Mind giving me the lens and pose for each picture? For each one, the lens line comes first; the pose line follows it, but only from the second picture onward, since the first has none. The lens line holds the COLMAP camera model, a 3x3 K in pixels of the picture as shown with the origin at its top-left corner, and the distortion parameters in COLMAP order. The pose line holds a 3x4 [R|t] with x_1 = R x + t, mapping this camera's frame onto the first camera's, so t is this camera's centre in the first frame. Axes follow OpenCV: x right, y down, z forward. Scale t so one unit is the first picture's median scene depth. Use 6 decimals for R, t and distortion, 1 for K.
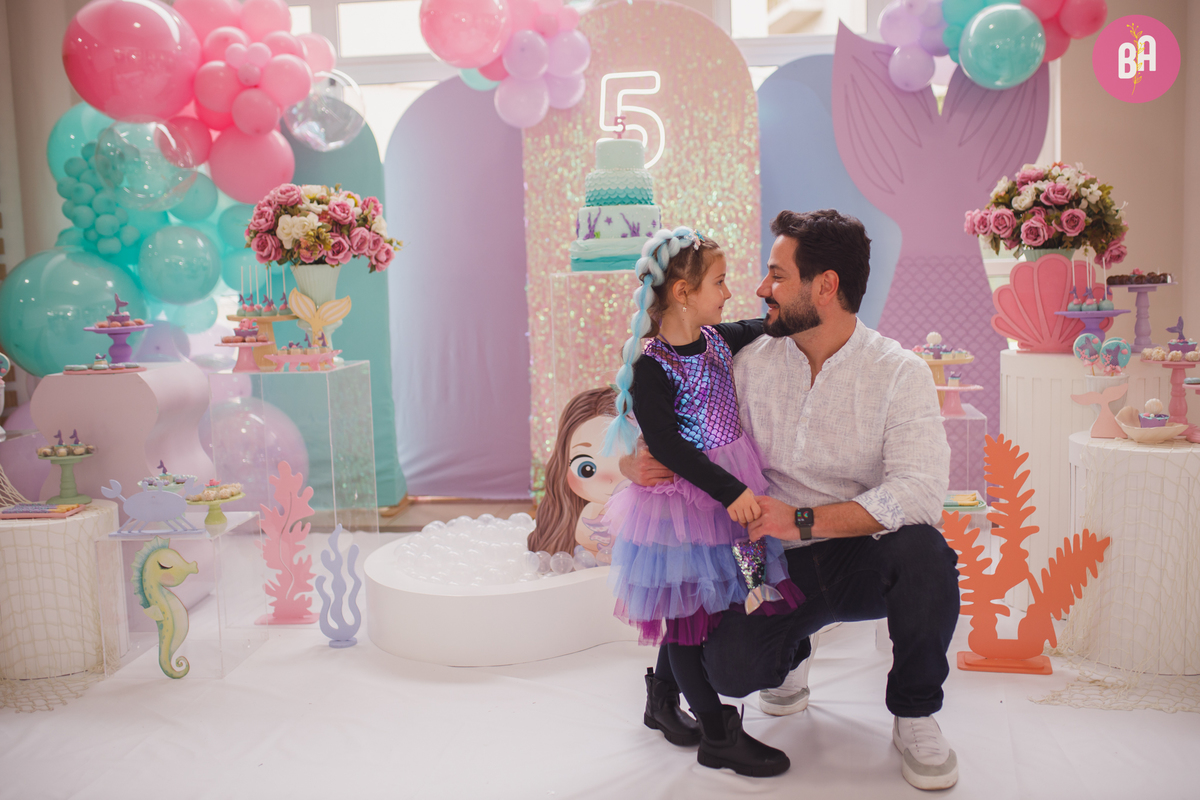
lens RADIAL K [[1179.4, 0, 627.2], [0, 1179.4, 392.2], [0, 0, 1]] dist [-0.075467, 0.129634]
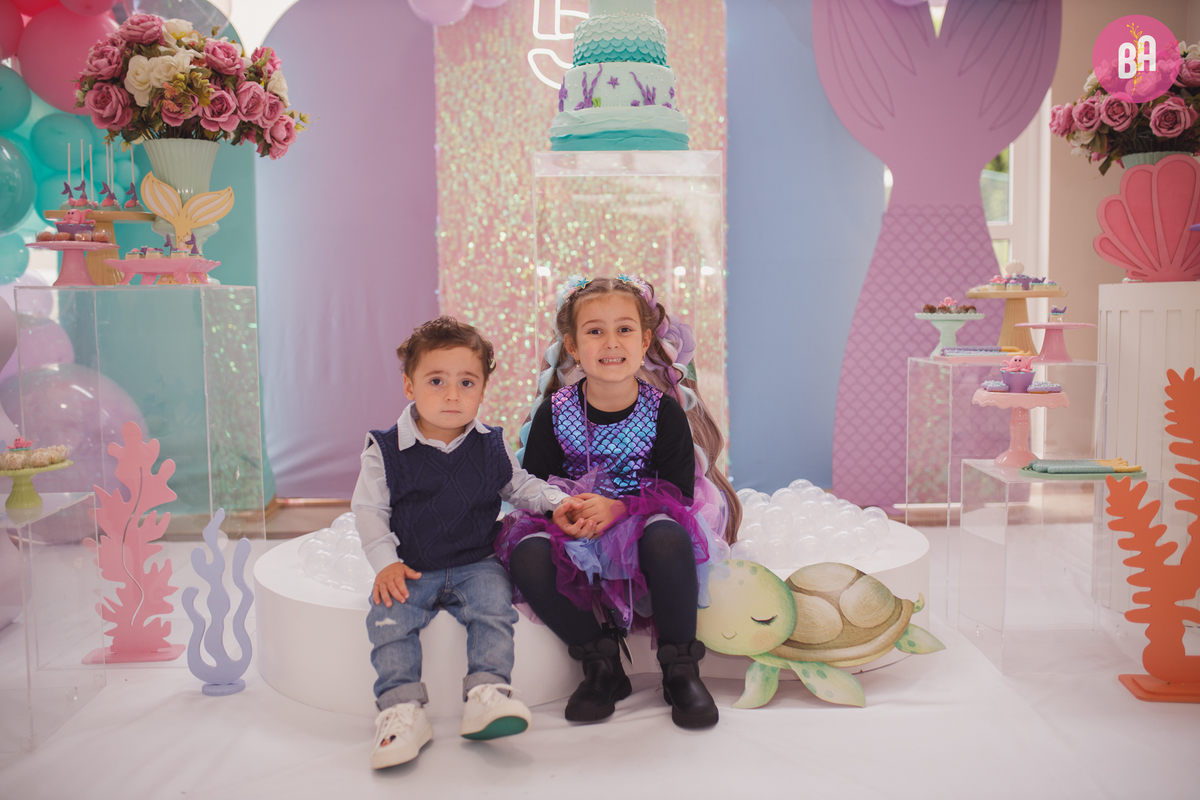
lens RADIAL K [[1136.1, 0, 603.1], [0, 1136.1, 405.6], [0, 0, 1]] dist [-0.060054, 0.083914]
pose [[0.990520, 0.004892, 0.137279, -0.111229], [-0.002069, 0.999784, -0.020699, 0.062782], [-0.137351, 0.020219, 0.990316, 0.314152]]
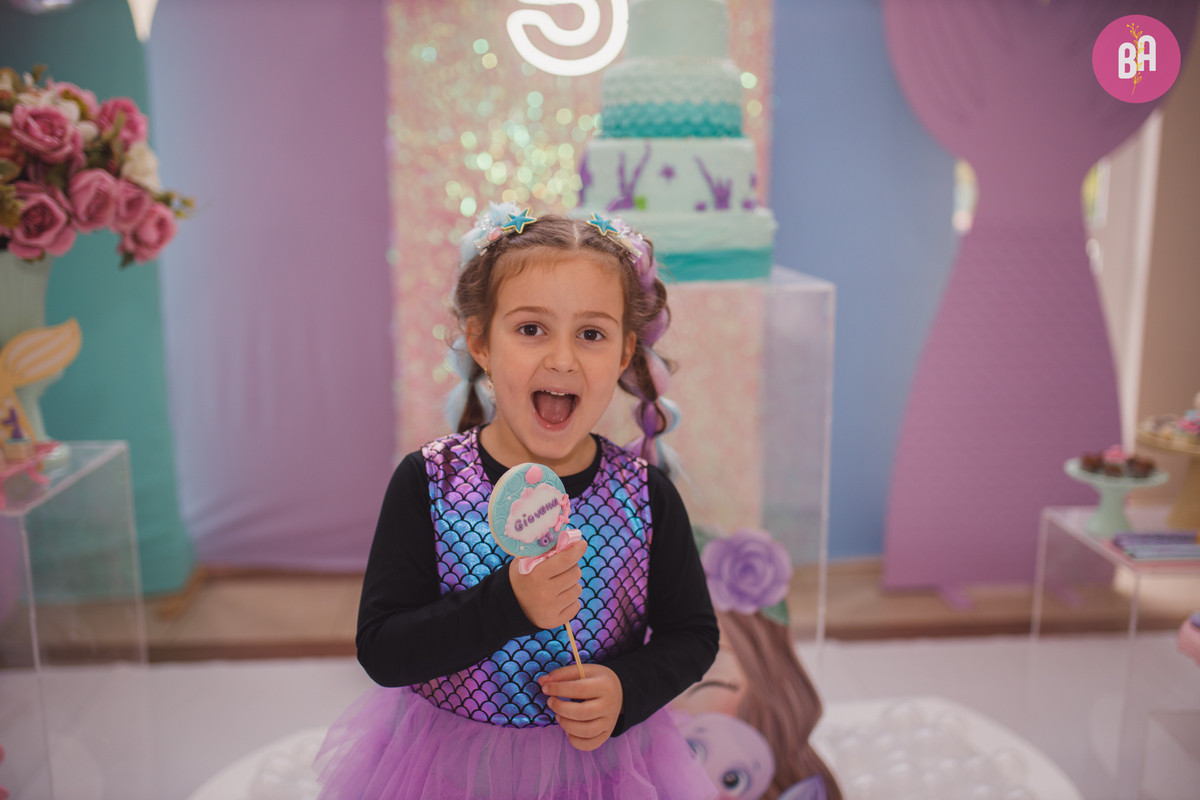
lens RADIAL K [[1136.1, 0, 603.1], [0, 1136.1, 405.6], [0, 0, 1]] dist [-0.060054, 0.083914]
pose [[0.984978, -0.005703, 0.172586, -0.112964], [-0.010575, 0.995587, 0.093249, -0.093114], [-0.172356, -0.093674, 0.980571, 0.545016]]
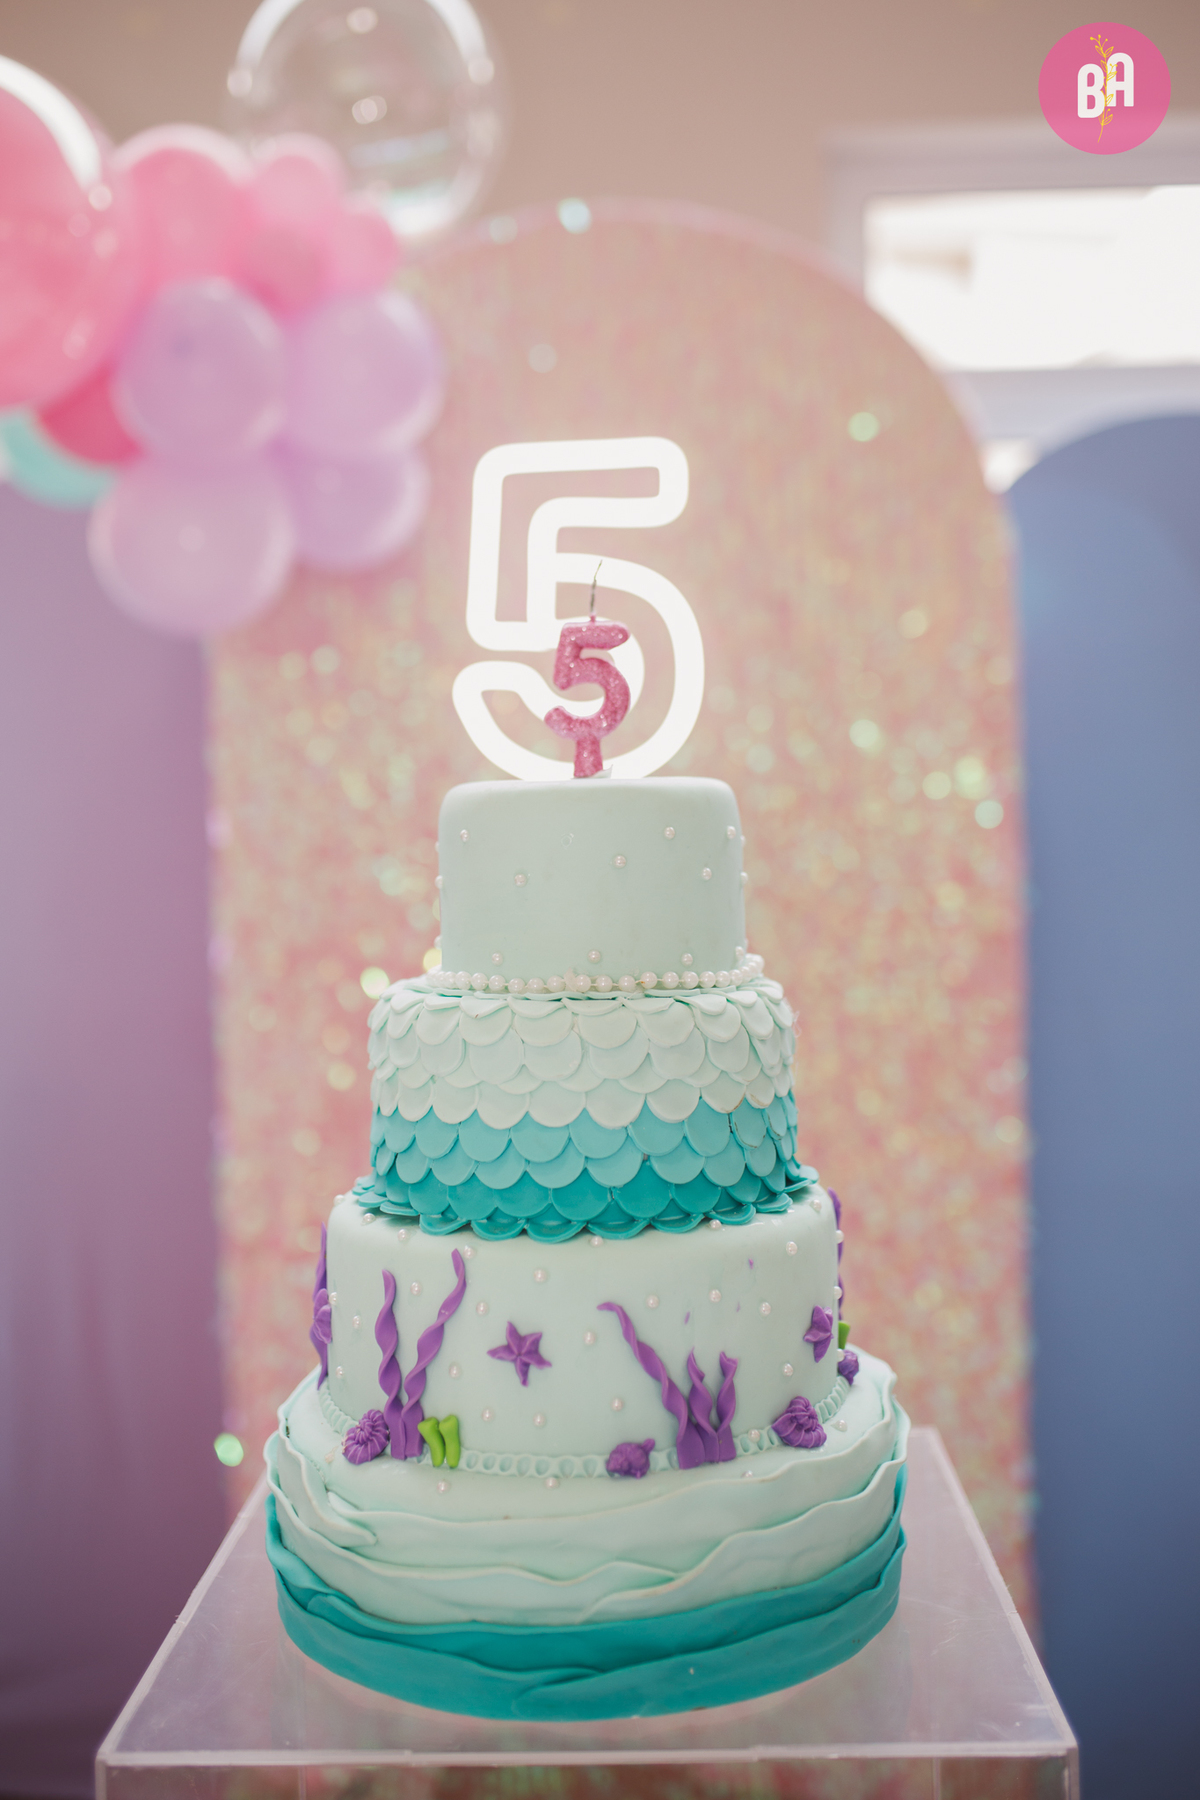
lens RADIAL K [[1882.1, 0, 598.1], [0, 1882.1, 818.5], [0, 0, 1]] dist [-0.003518, 0.004618]
pose [[0.999193, 0.004845, 0.039872, -0.015154], [-0.000749, 0.994774, -0.102103, -0.180572], [-0.040159, 0.101991, 0.993974, 0.739089]]
